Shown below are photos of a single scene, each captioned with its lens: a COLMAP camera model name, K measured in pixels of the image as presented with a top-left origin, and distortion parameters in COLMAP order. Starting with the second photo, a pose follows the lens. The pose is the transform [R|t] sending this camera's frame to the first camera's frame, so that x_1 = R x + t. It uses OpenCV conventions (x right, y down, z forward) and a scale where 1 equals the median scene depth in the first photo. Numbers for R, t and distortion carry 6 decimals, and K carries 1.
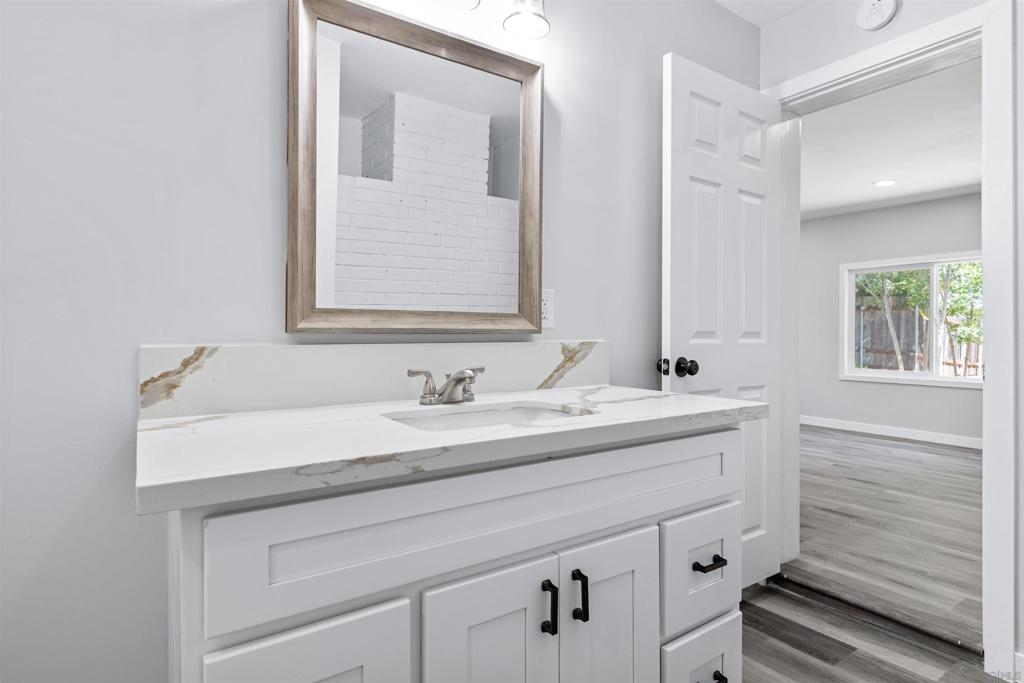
lens RADIAL K [[548.2, 0, 510.1], [0, 548.2, 340.6], [0, 0, 1]] dist [0.006900, 0.000827]
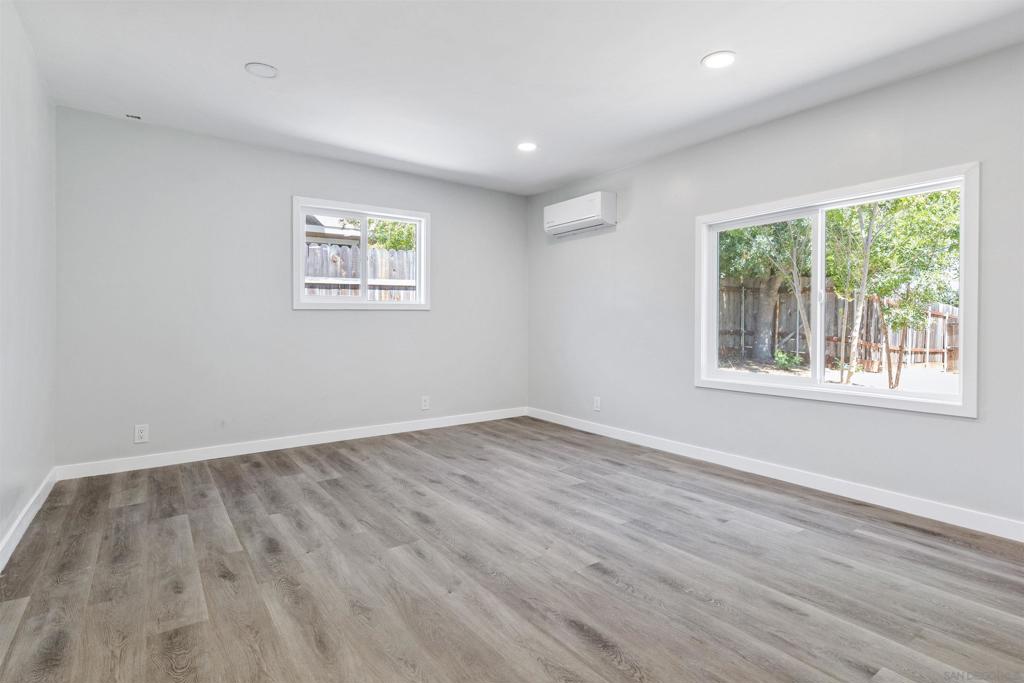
lens RADIAL K [[525.2, 0, 518.4], [0, 525.2, 338.5], [0, 0, 1]] dist [-0.002451, -0.000112]
pose [[0.999524, -0.014005, 0.027481, 0.233274], [0.013569, 0.999780, 0.016010, -0.001025], [-0.027699, -0.015630, 0.999494, 0.229022]]
